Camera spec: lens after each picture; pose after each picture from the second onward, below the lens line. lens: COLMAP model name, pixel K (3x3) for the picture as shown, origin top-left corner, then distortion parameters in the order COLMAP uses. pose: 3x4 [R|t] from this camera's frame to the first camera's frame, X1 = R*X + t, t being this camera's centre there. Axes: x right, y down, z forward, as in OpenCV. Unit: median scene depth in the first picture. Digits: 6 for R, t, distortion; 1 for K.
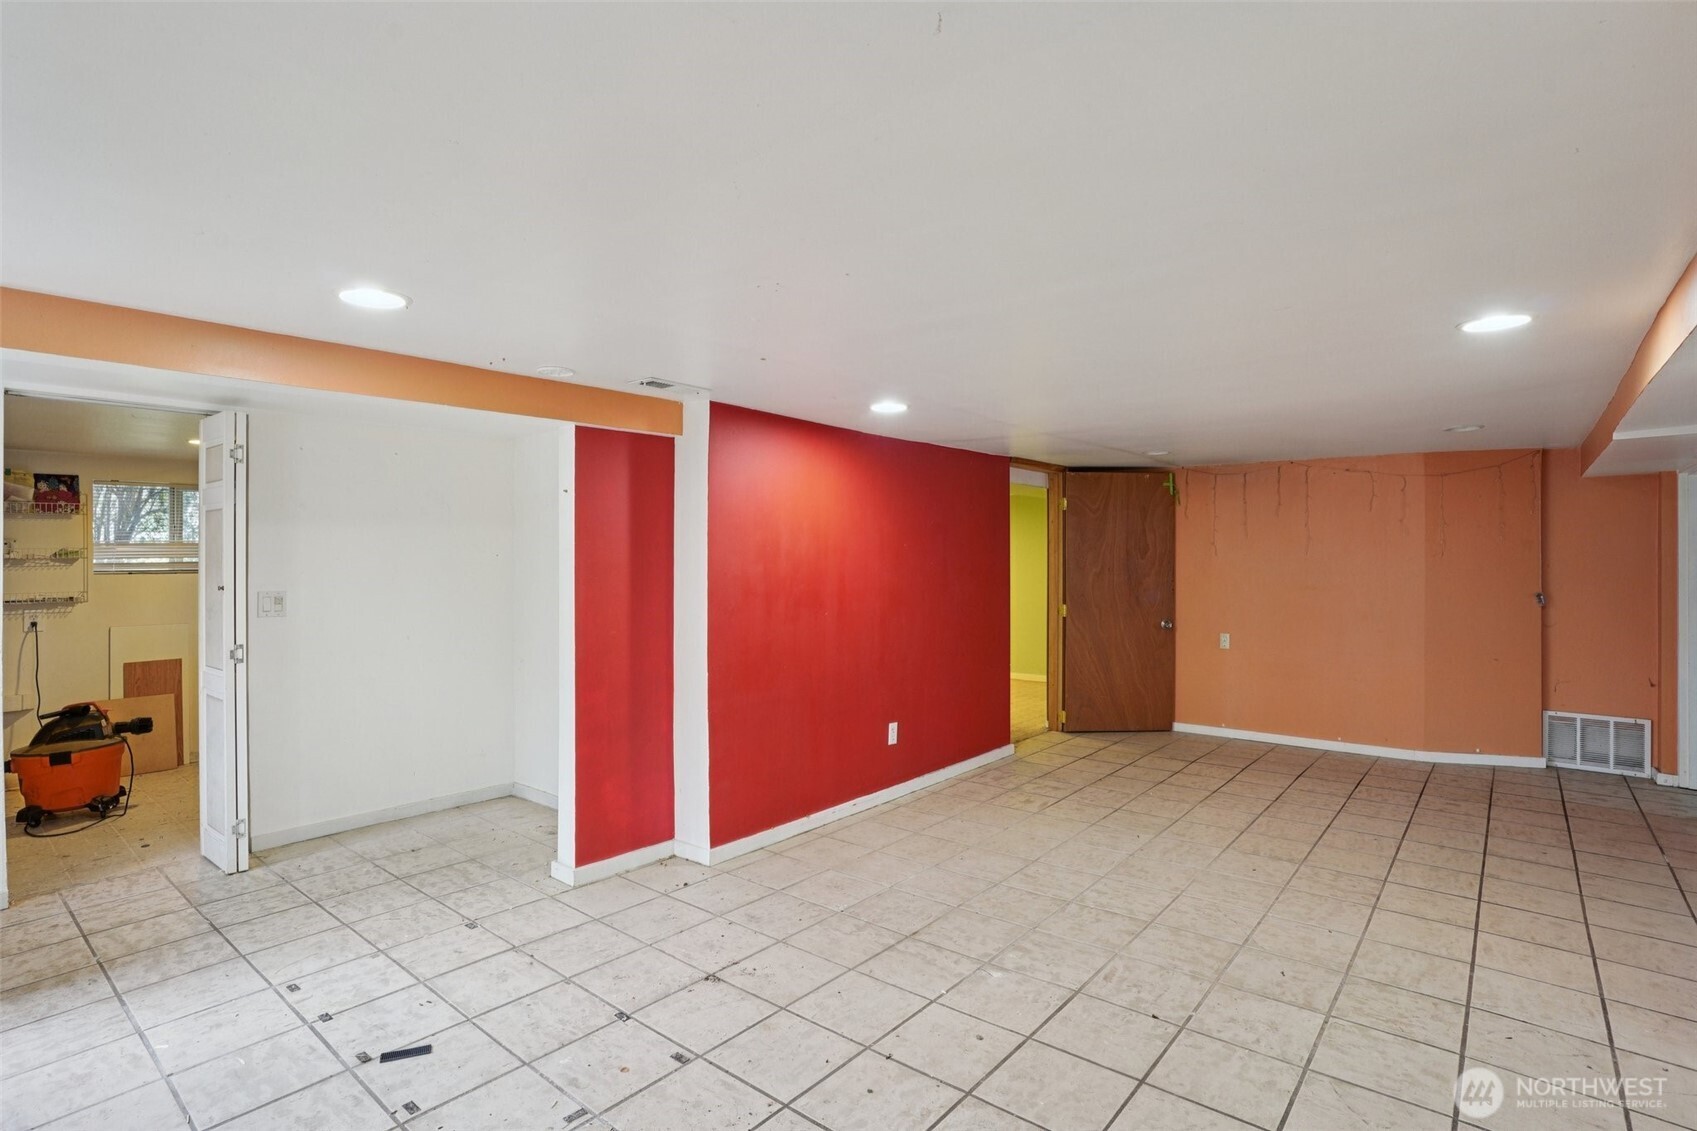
lens RADIAL K [[844.3, 0, 852.8], [0, 844.3, 556.5], [0, 0, 1]] dist [-0.053465, 0.024196]
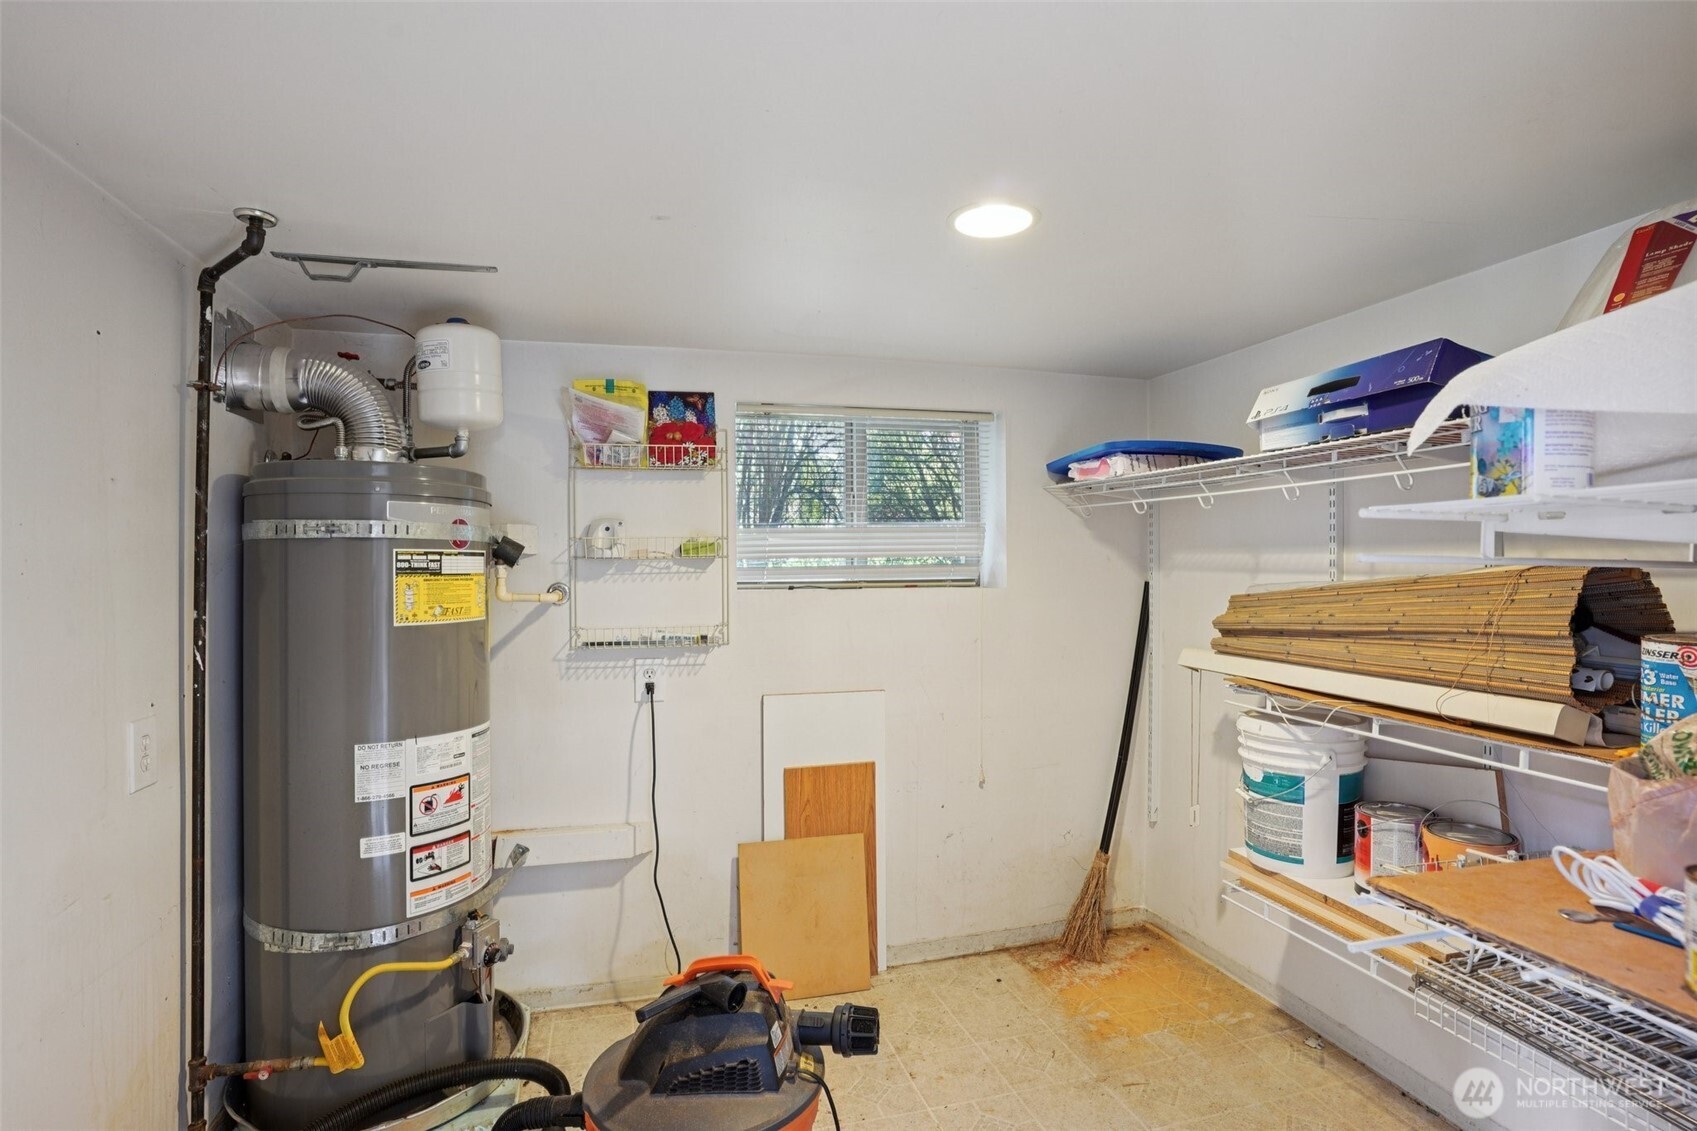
lens RADIAL K [[844.3, 0, 852.8], [0, 844.3, 556.5], [0, 0, 1]] dist [-0.053465, 0.024196]
pose [[0.833260, -0.000097, -0.552882, -0.600438], [0.004077, 0.999974, 0.005969, -0.000969], [0.552867, -0.007228, 0.833238, 0.629868]]
